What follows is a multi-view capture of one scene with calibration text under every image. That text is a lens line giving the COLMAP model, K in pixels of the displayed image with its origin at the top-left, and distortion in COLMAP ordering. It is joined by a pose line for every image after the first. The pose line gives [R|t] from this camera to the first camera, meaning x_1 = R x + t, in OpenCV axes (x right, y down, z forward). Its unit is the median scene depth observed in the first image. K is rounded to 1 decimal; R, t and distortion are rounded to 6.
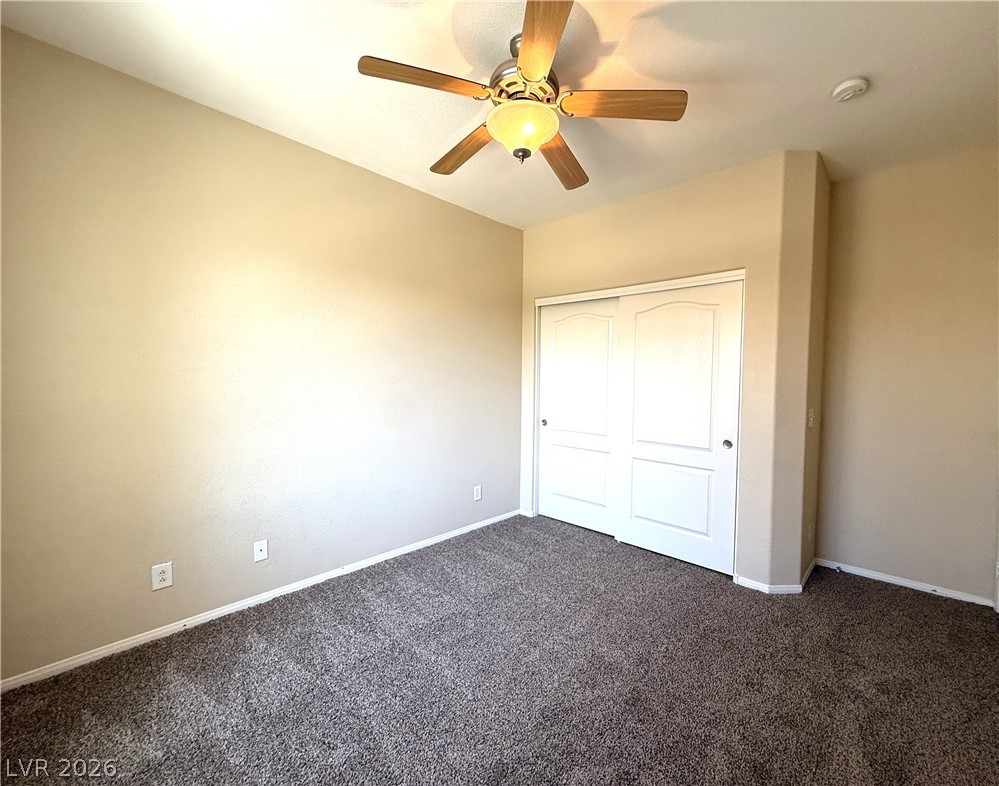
lens RADIAL K [[402.0, 0, 499.5], [0, 402.0, 393.0], [0, 0, 1]] dist [0.000496, 0.000082]
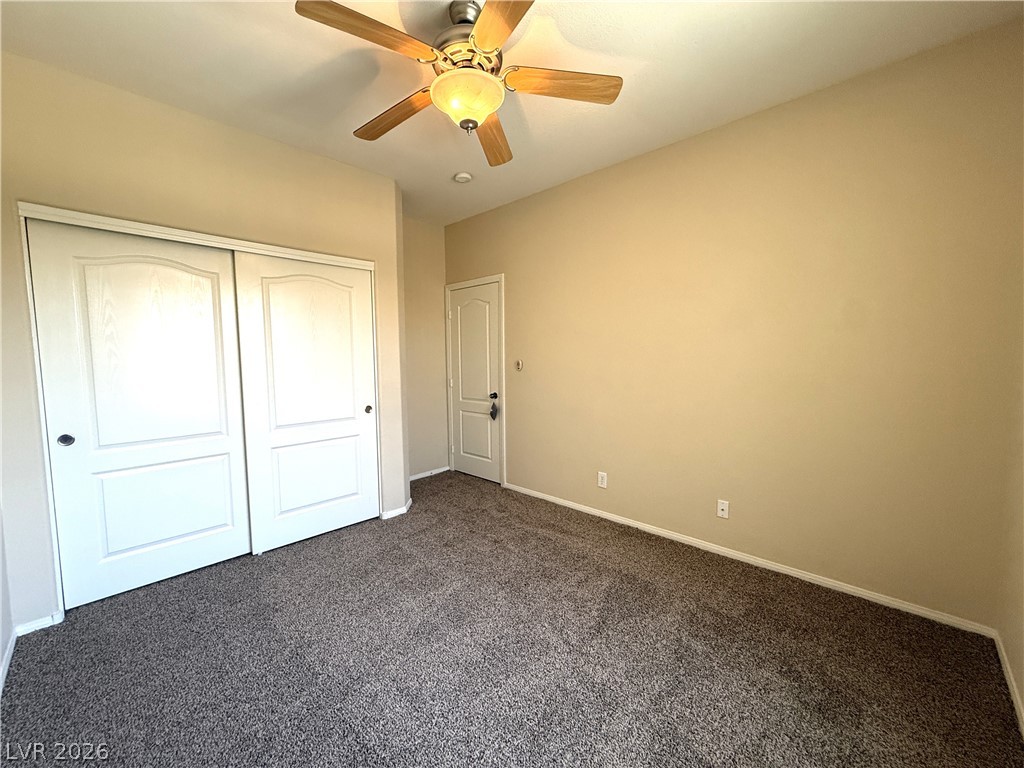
lens RADIAL K [[408.2, 0, 506.8], [0, 408.2, 385.2], [0, 0, 1]] dist [-0.000132, 0.000519]
pose [[0.027383, -0.089552, 0.995606, -0.612138], [0.050129, 0.994849, 0.088106, -0.028964], [-0.998367, 0.047496, 0.031731, 0.564268]]
